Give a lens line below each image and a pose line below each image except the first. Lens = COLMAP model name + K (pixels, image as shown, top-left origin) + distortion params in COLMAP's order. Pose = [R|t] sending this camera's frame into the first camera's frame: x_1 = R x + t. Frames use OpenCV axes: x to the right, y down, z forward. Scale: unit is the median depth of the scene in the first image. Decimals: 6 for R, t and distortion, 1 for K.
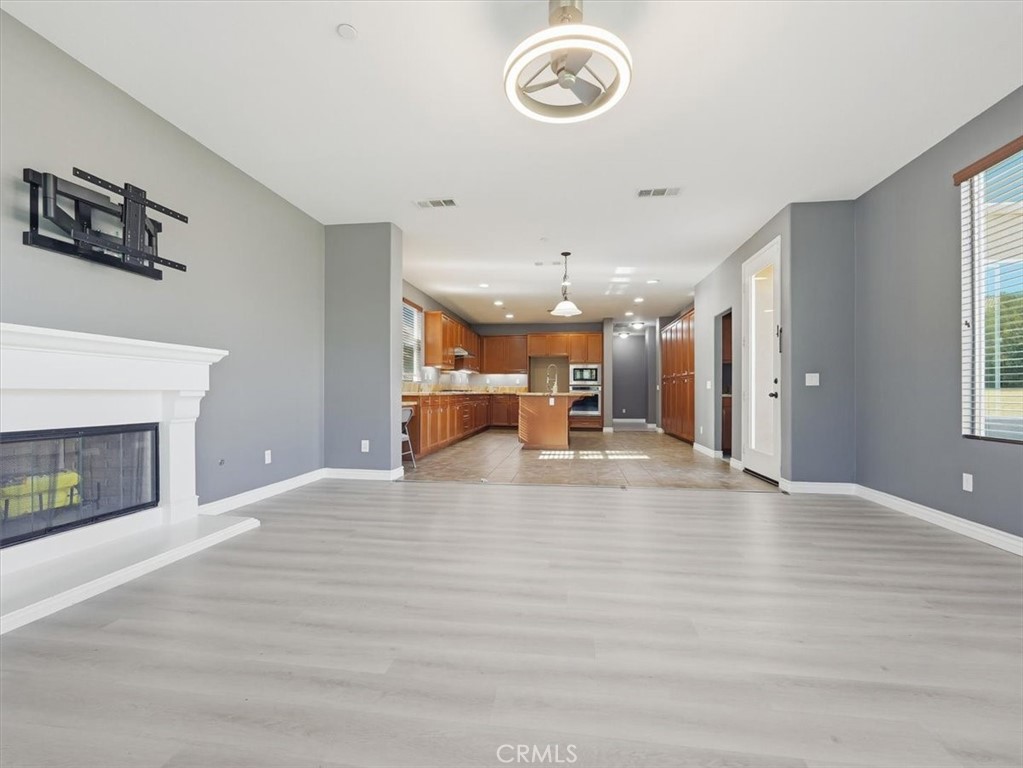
lens RADIAL K [[443.6, 0, 509.1], [0, 443.6, 390.1], [0, 0, 1]] dist [-0.007037, -0.000165]
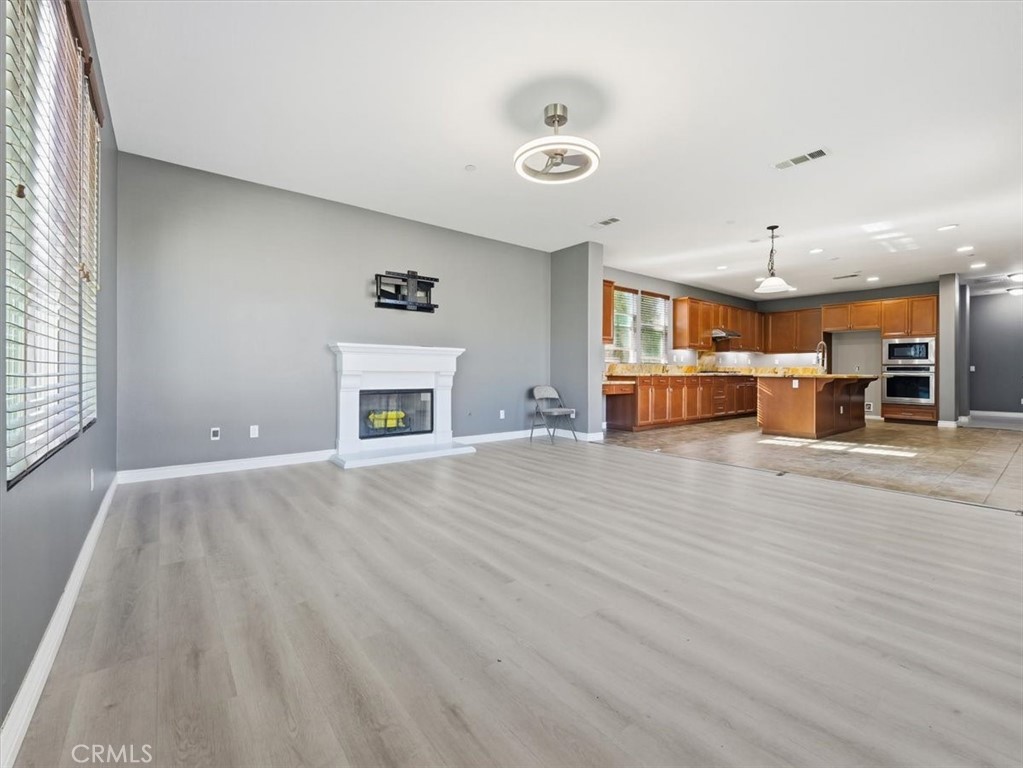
lens RADIAL K [[433.7, 0, 514.4], [0, 433.7, 369.3], [0, 0, 1]] dist [-0.002136, -0.000421]
pose [[0.727150, -0.005258, -0.686459, 0.306708], [0.001357, 0.999980, -0.006222, 0.001185], [0.686478, 0.003593, 0.727142, -0.044698]]
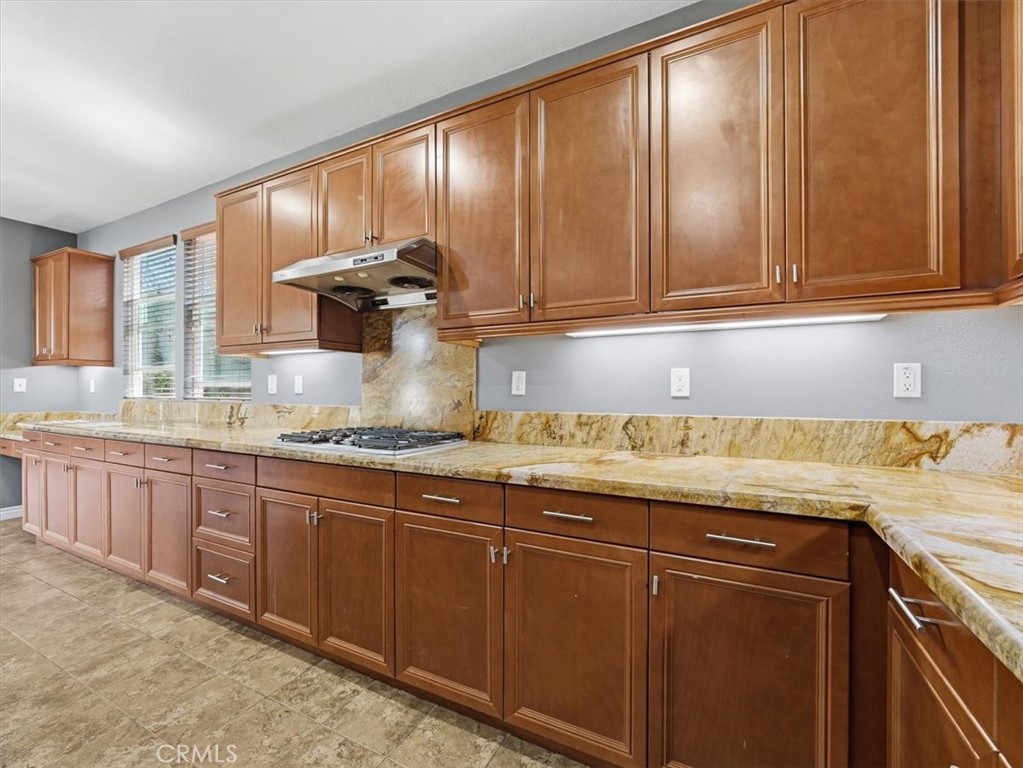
lens RADIAL K [[443.6, 0, 509.1], [0, 443.6, 390.1], [0, 0, 1]] dist [-0.007037, -0.000165]
pose [[-0.334423, -0.001309, -0.942422, 0.112035], [0.003418, 0.999991, -0.002602, -0.029430], [0.942417, -0.004091, -0.334416, 1.591374]]
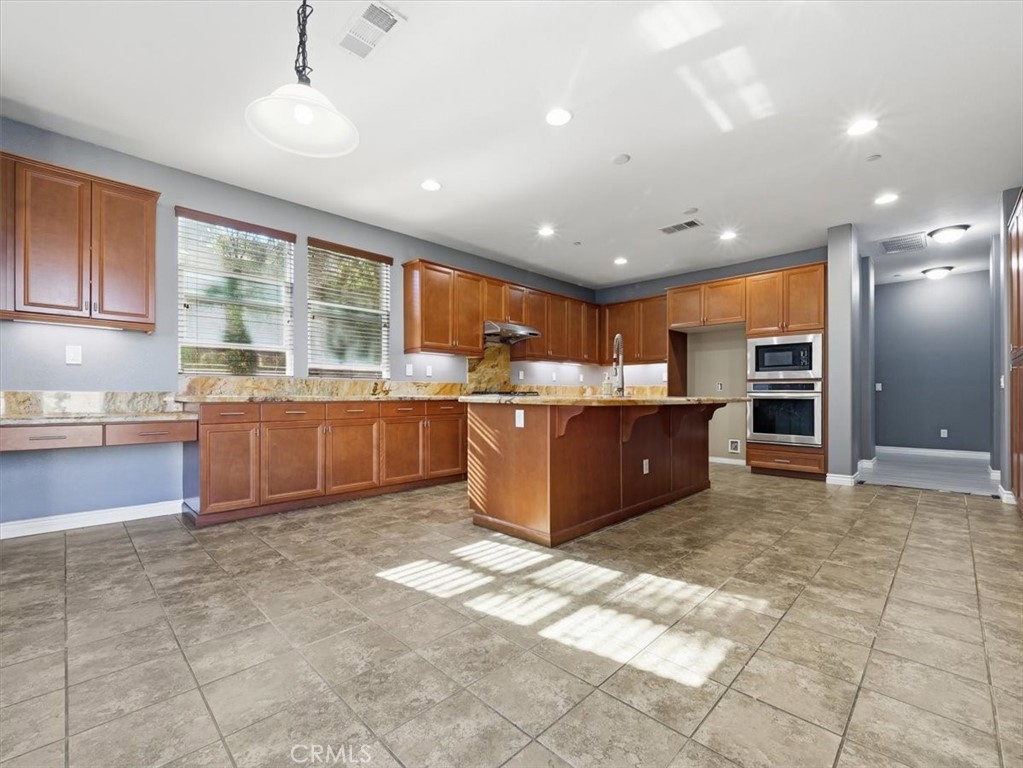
lens RADIAL K [[443.6, 0, 509.1], [0, 443.6, 390.1], [0, 0, 1]] dist [-0.007037, -0.000165]
pose [[0.801998, -0.008356, -0.597268, 0.351797], [0.004803, 0.999960, -0.007541, 0.003352], [0.597307, 0.003179, 0.802006, 0.716357]]
